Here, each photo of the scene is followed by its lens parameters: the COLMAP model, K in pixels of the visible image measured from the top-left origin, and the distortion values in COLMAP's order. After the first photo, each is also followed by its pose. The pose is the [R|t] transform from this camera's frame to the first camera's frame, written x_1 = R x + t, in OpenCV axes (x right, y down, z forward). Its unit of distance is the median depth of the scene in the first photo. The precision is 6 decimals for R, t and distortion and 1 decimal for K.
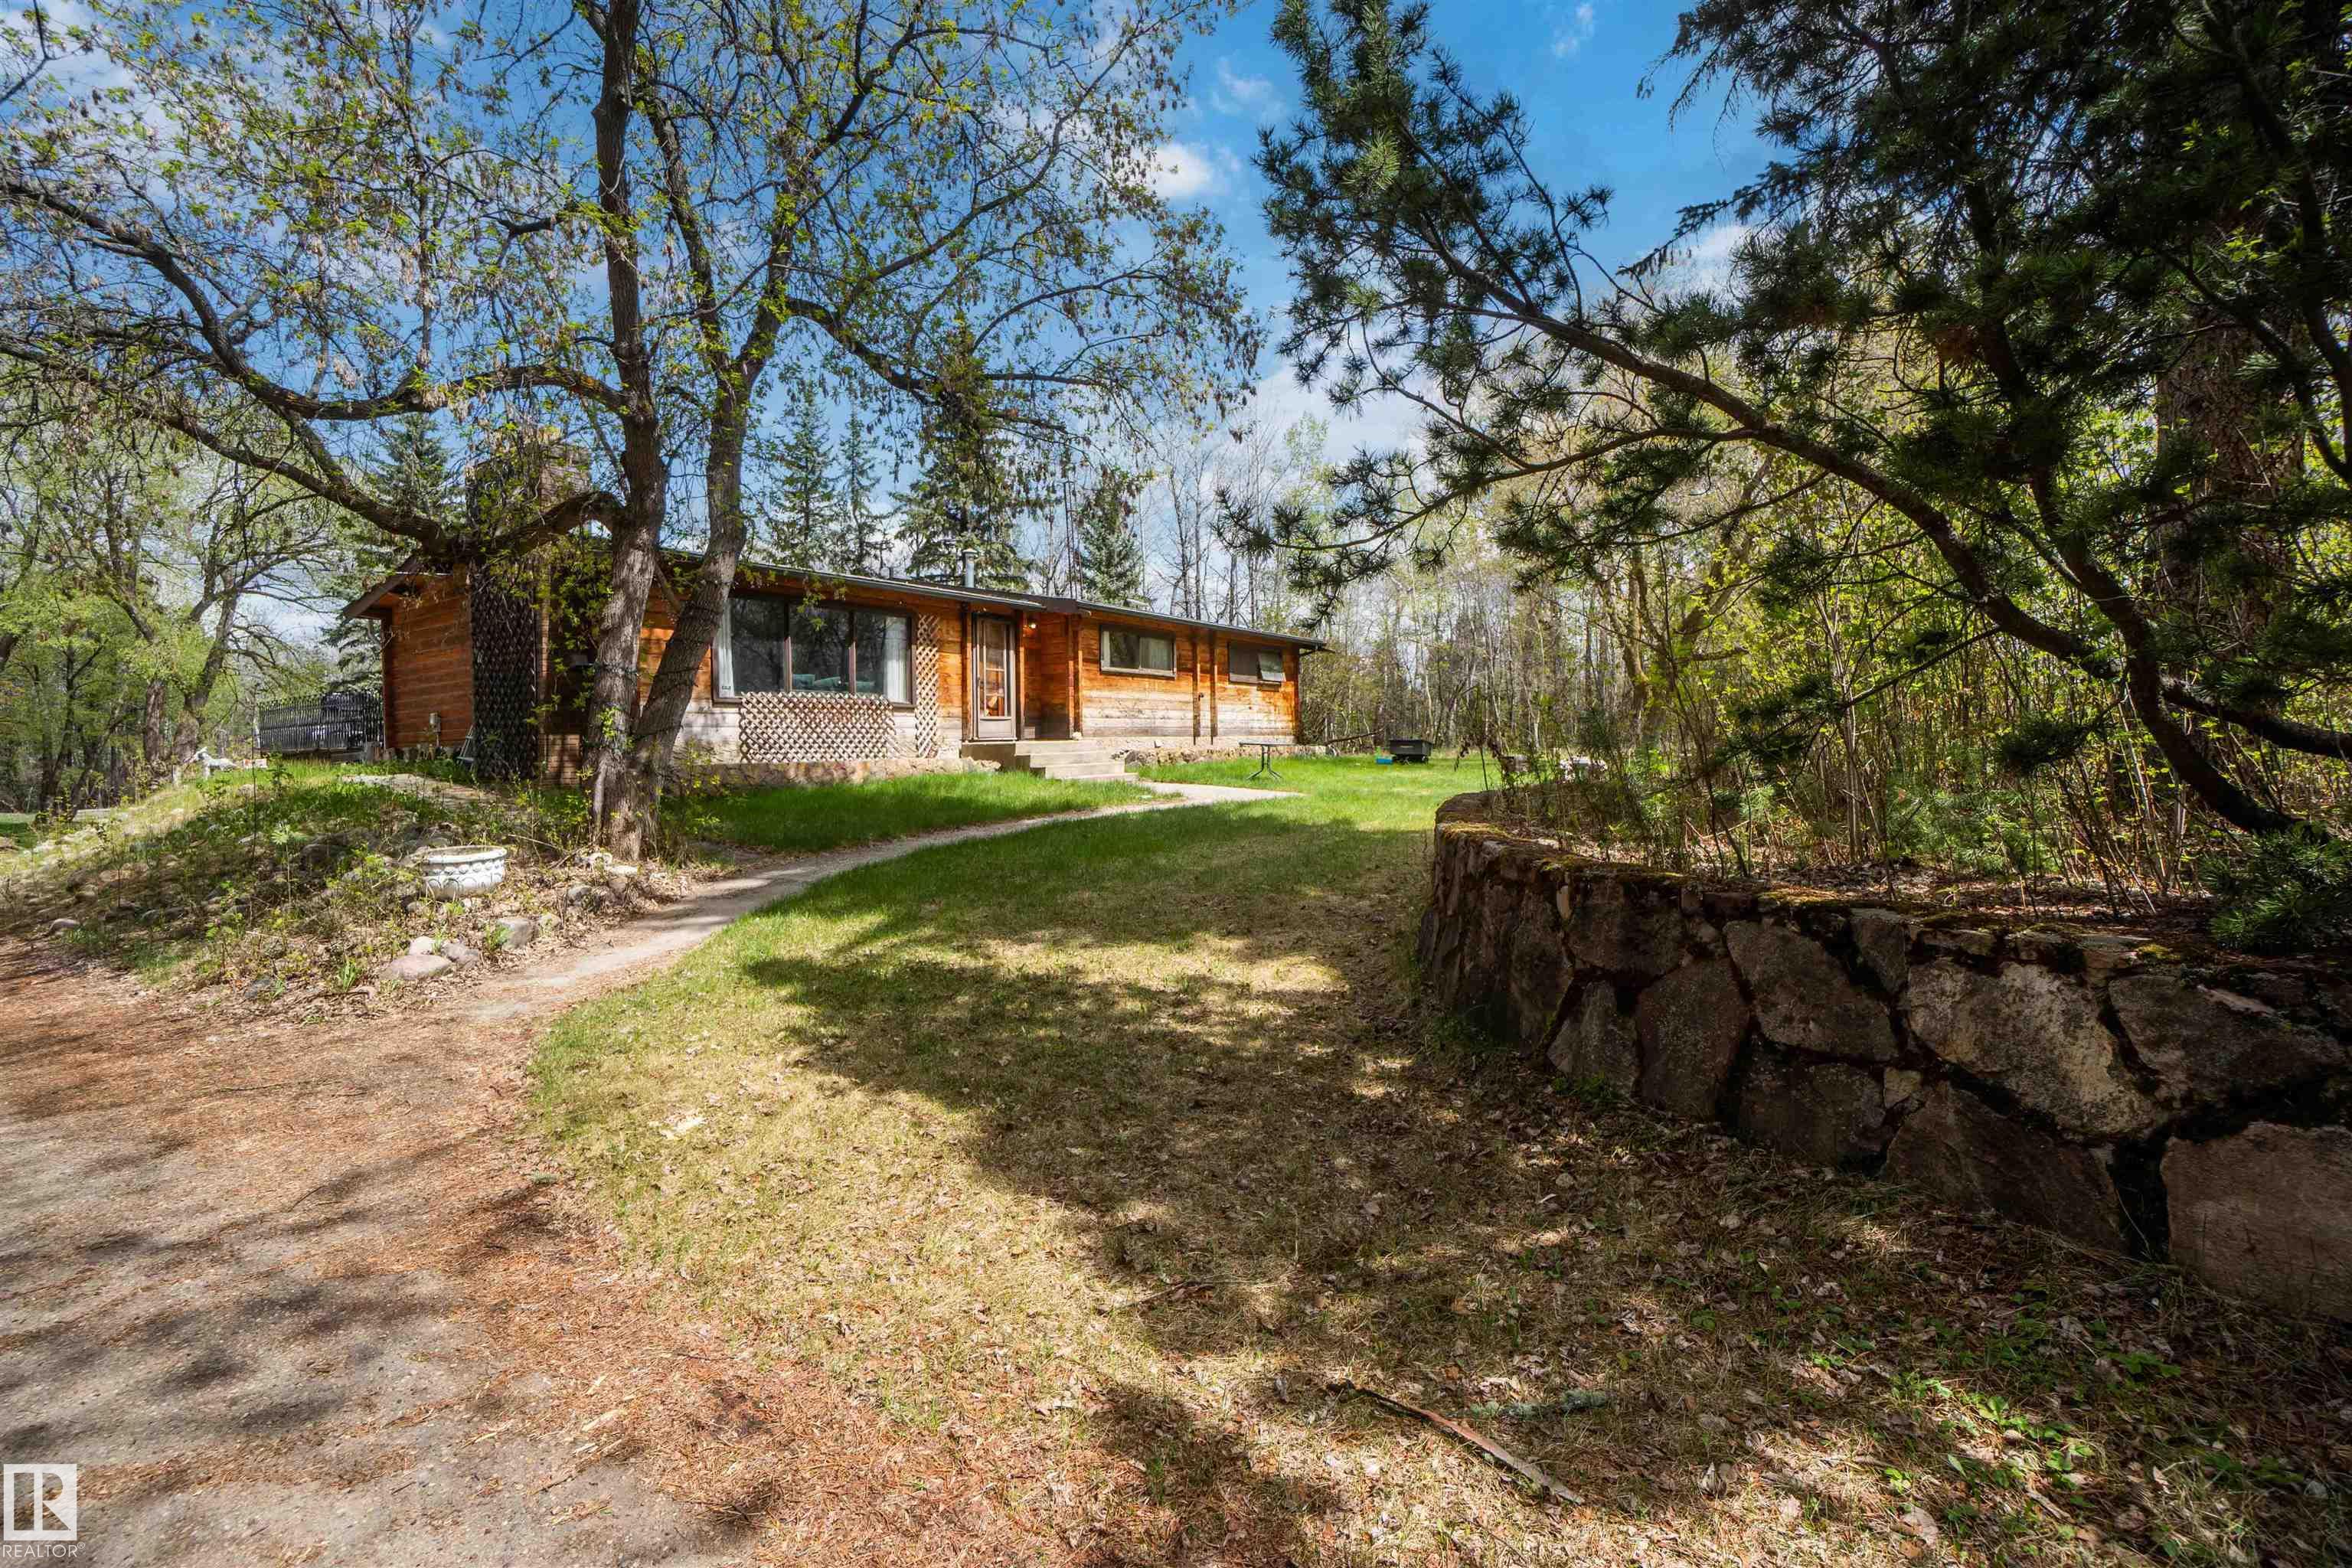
lens RADIAL K [[1045.3, 0, 1172.4], [0, 1045.3, 771.2], [0, 0, 1]] dist [-0.053636, 0.019803]
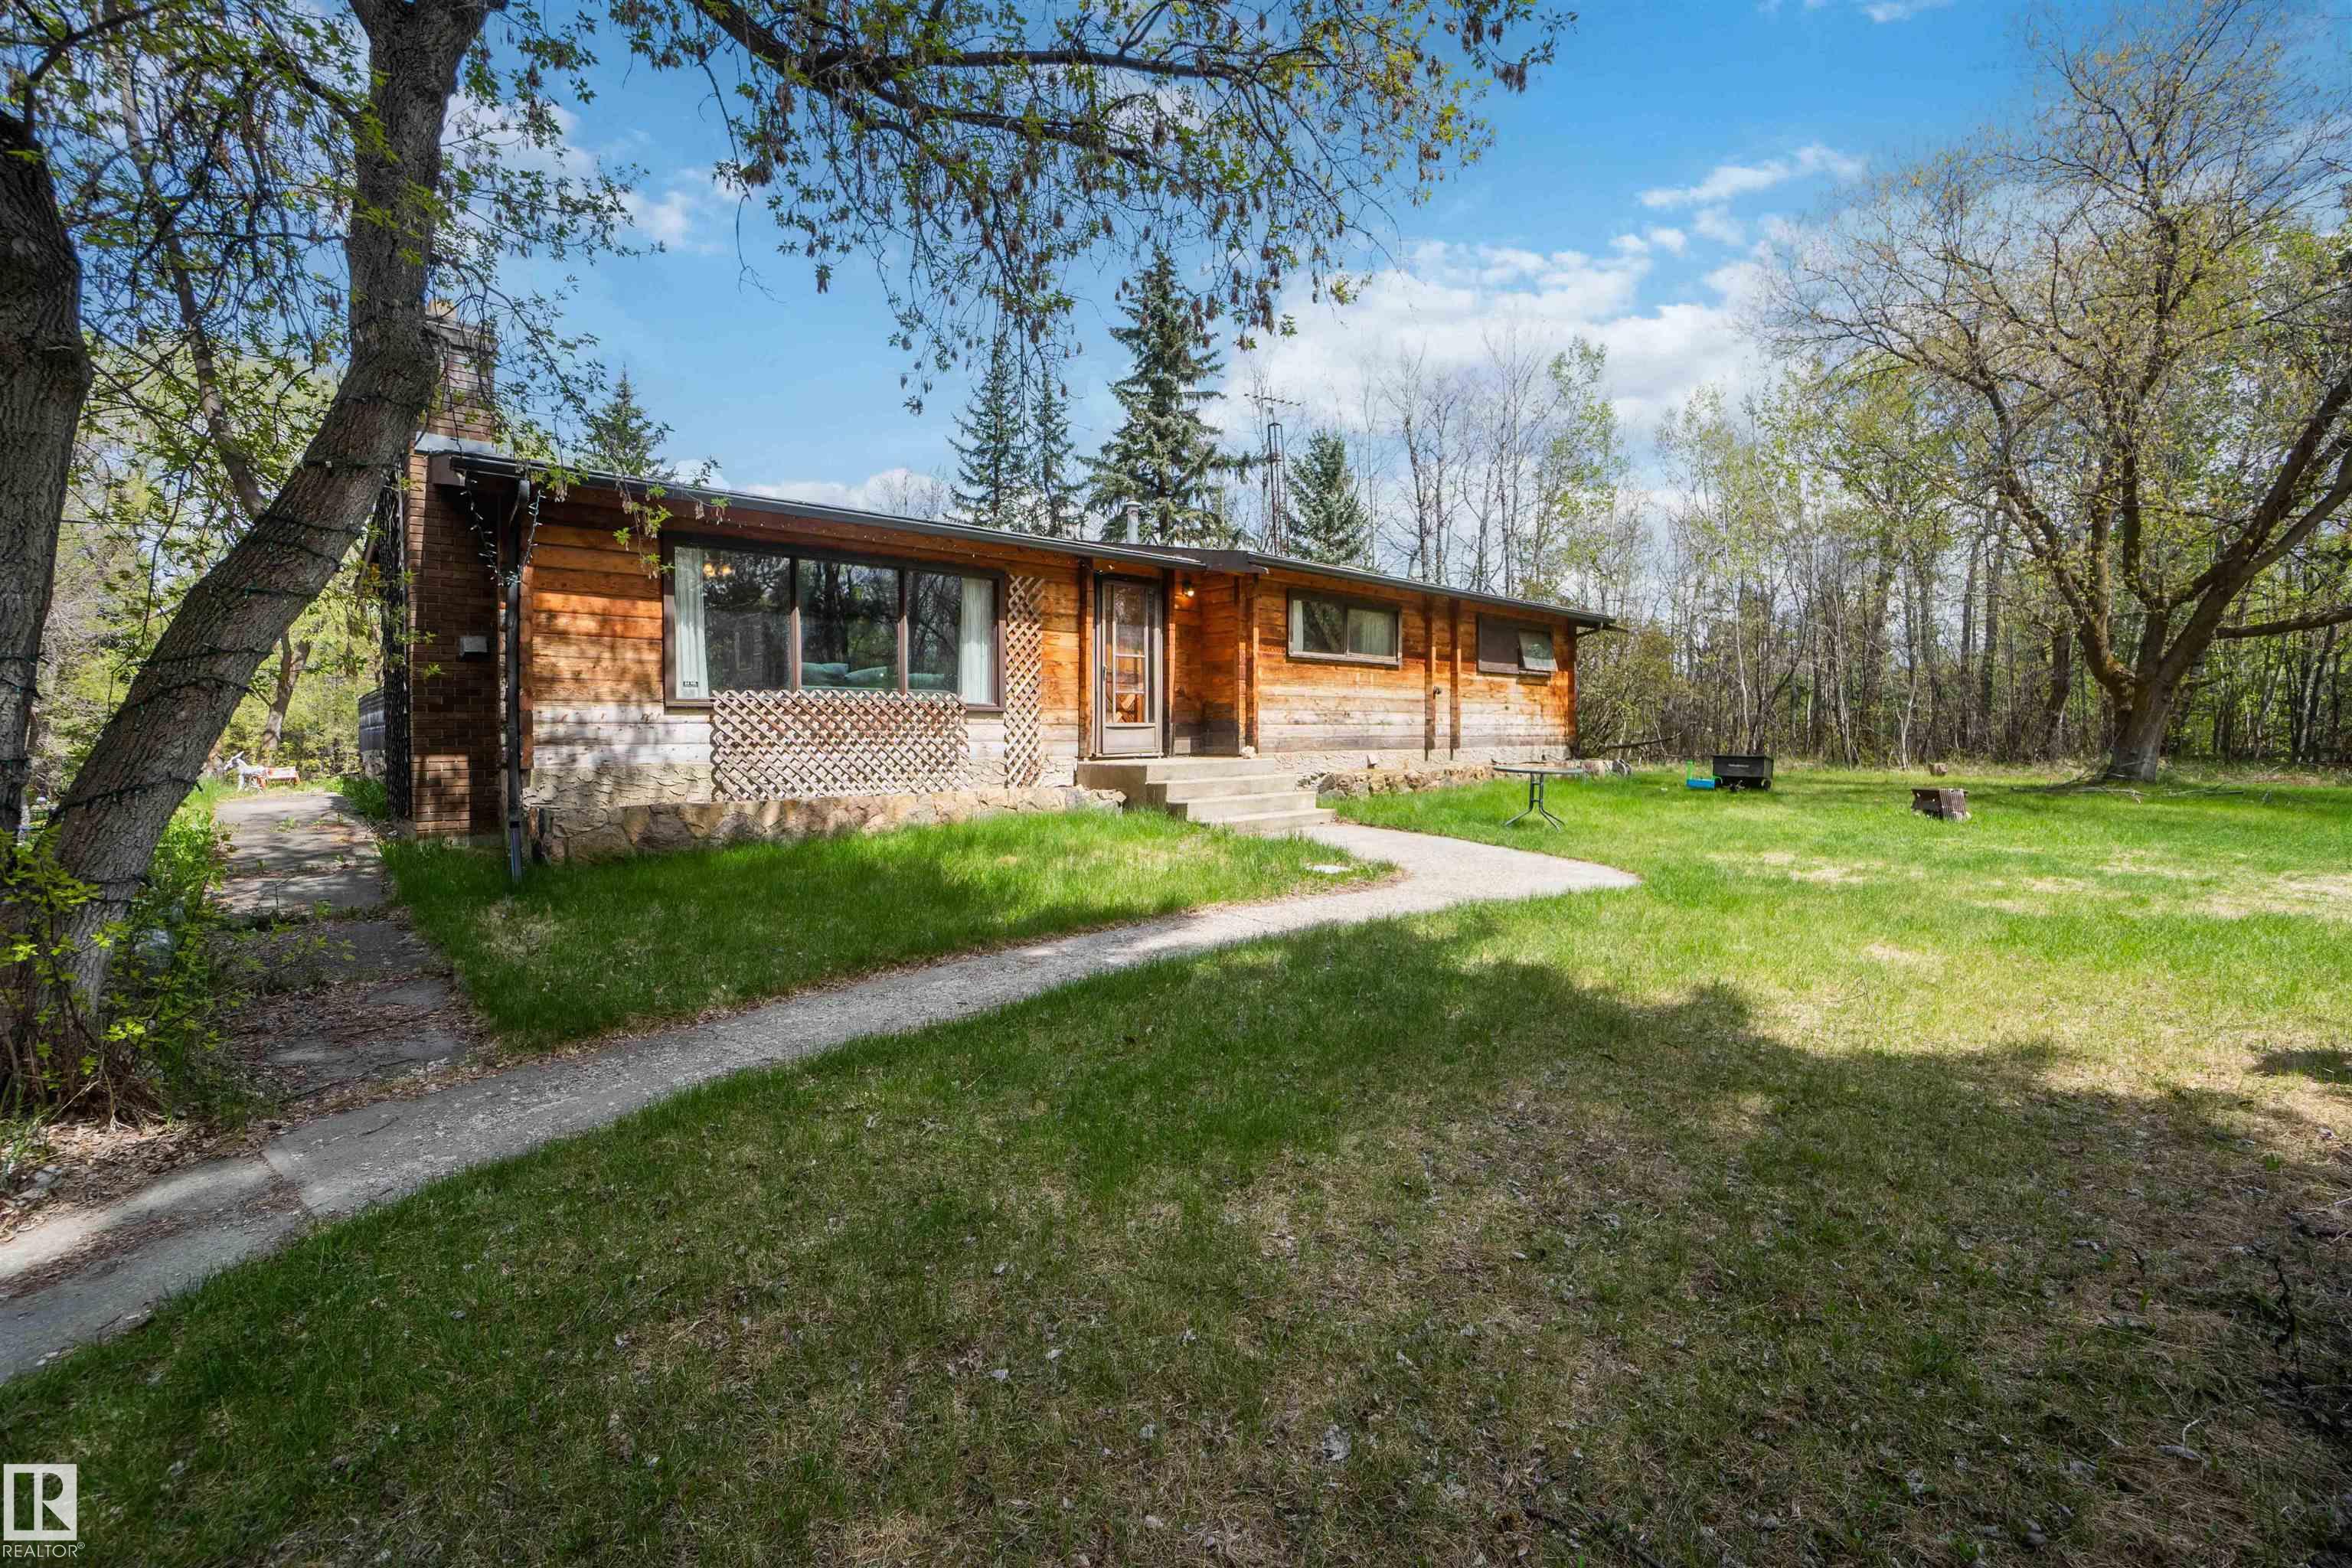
lens RADIAL K [[1045.3, 0, 1180.0], [0, 1045.3, 765.6], [0, 0, 1]] dist [-0.053636, 0.019803]
pose [[0.975837, 0.015417, -0.217955, 0.012260], [-0.014477, 0.999878, 0.005911, -0.023833], [0.218020, -0.002613, 0.975941, 0.273591]]
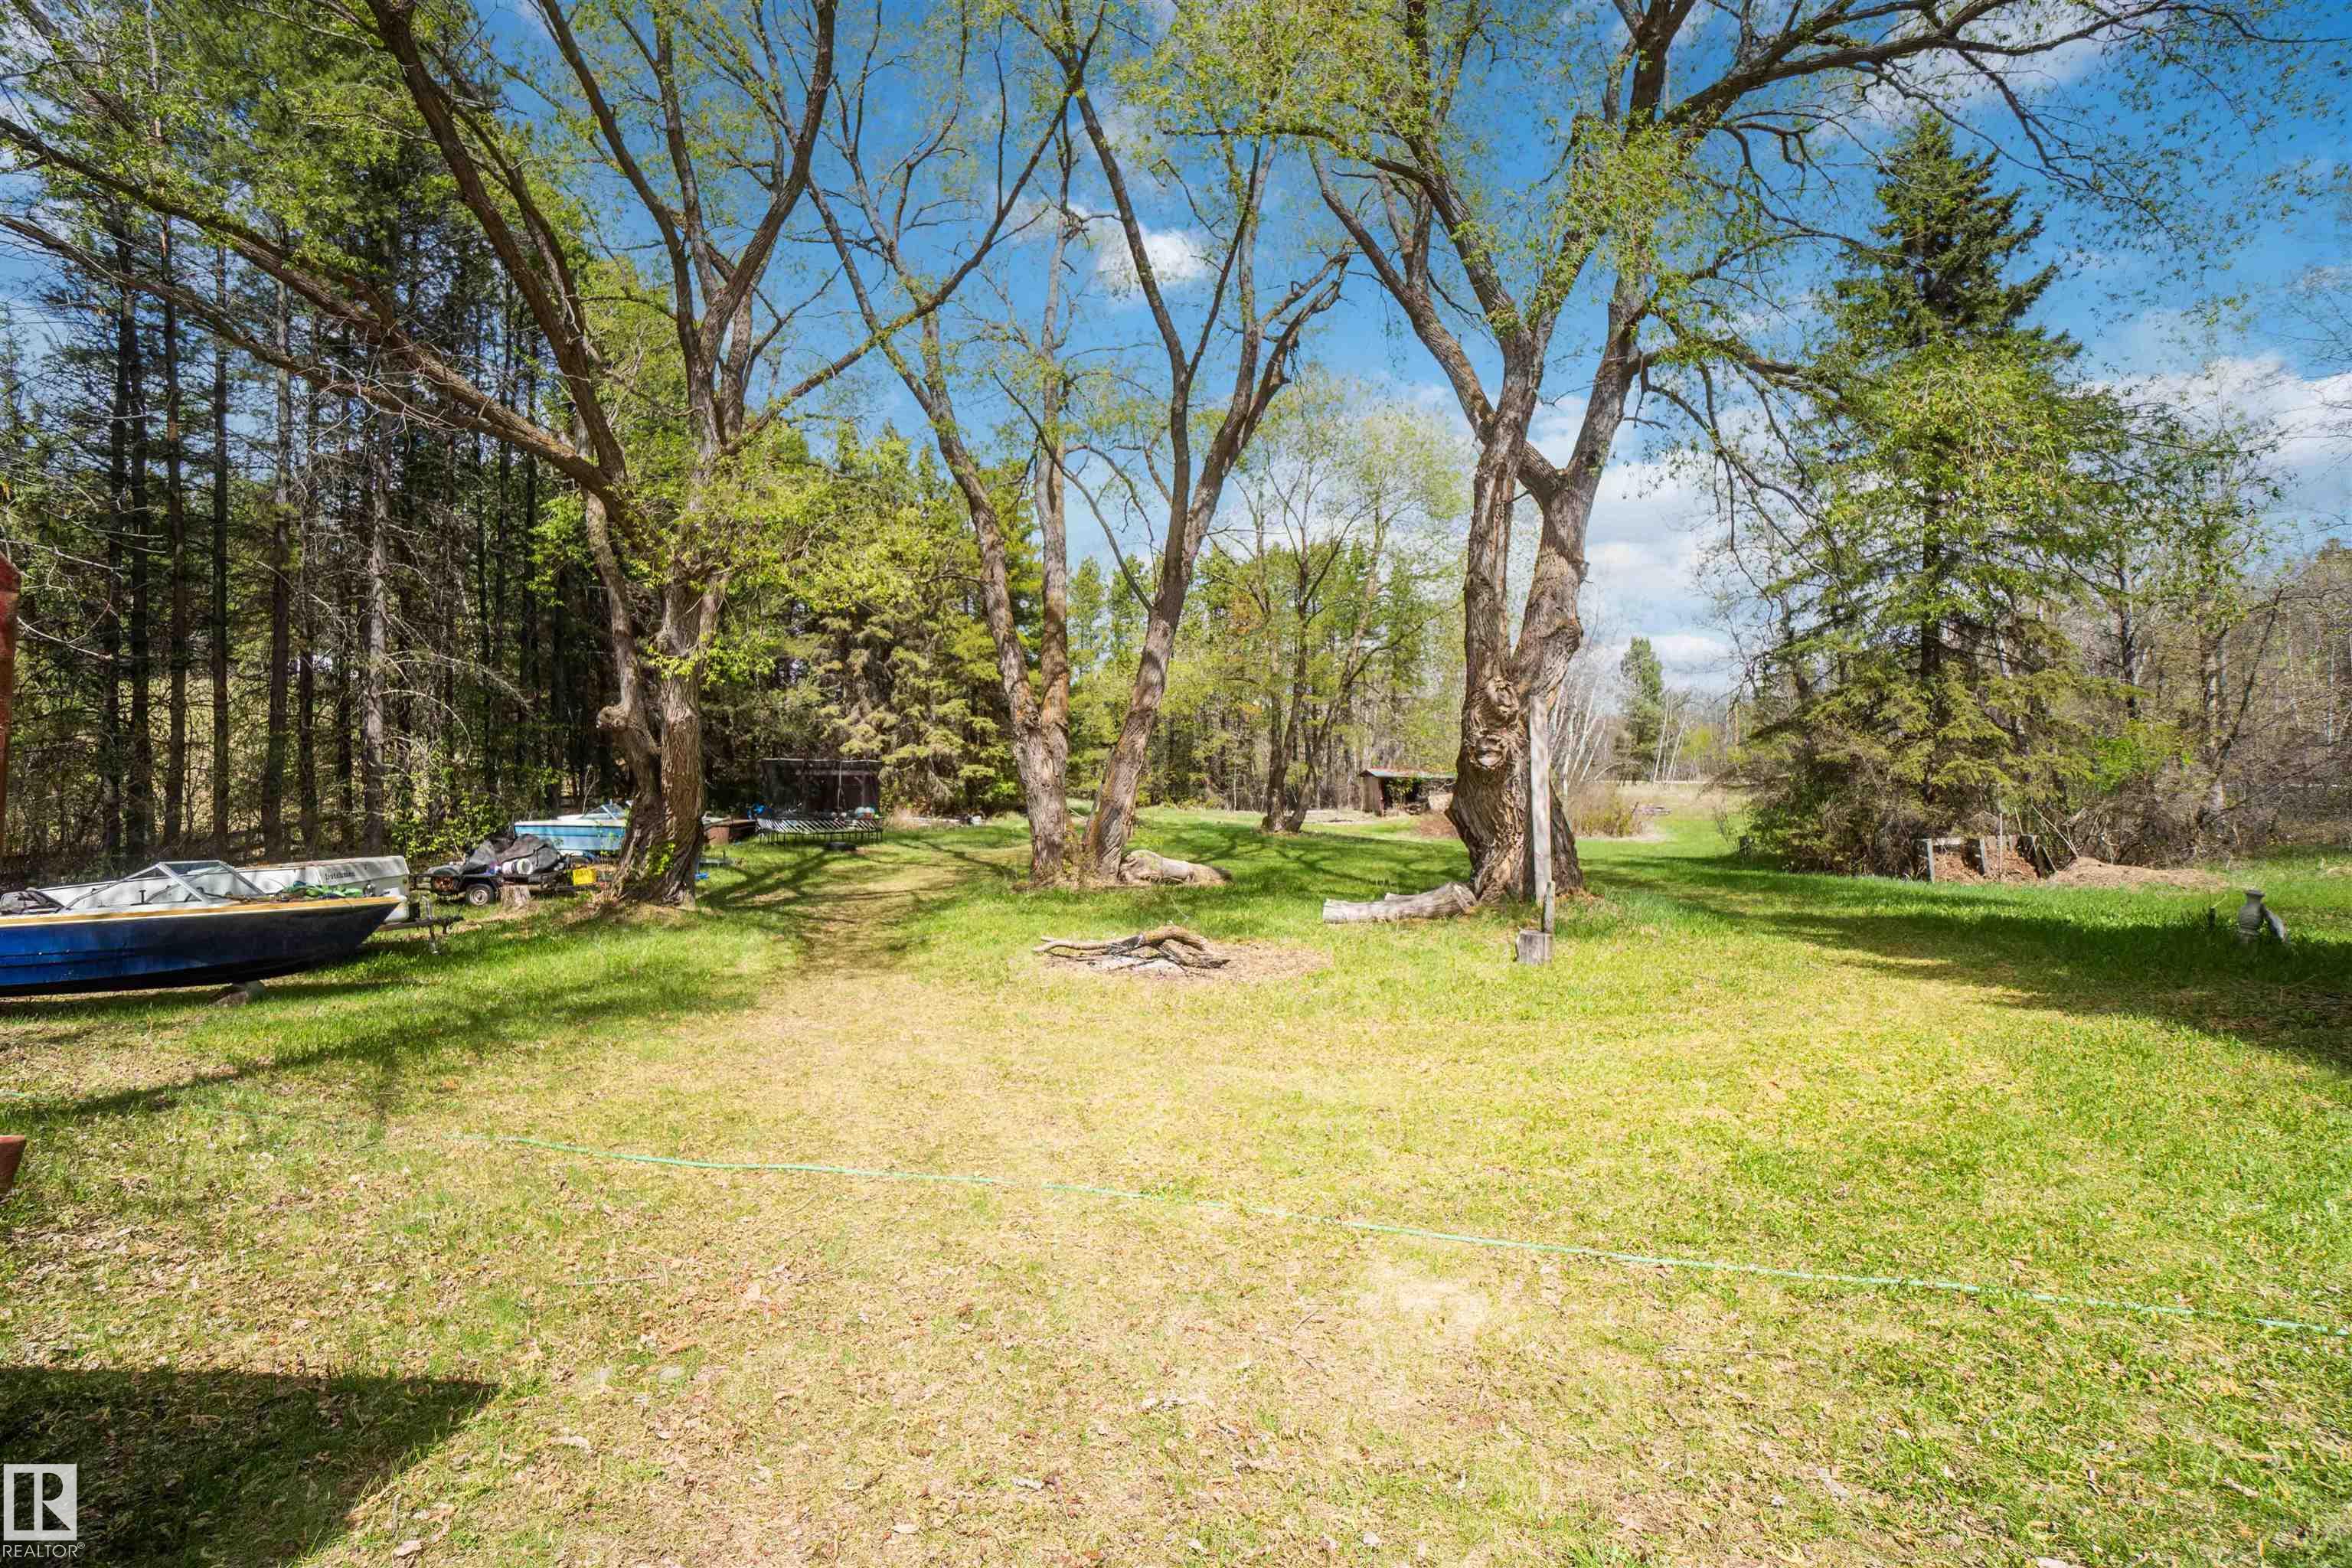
lens RADIAL K [[1045.3, 0, 1194.4], [0, 1045.3, 792.6], [0, 0, 1]] dist [-0.053636, 0.019803]
pose [[0.602925, 0.026528, -0.797356, -1.534370], [-0.024713, 0.999588, 0.014569, 0.044126], [0.797415, 0.010921, 0.603333, 1.390891]]
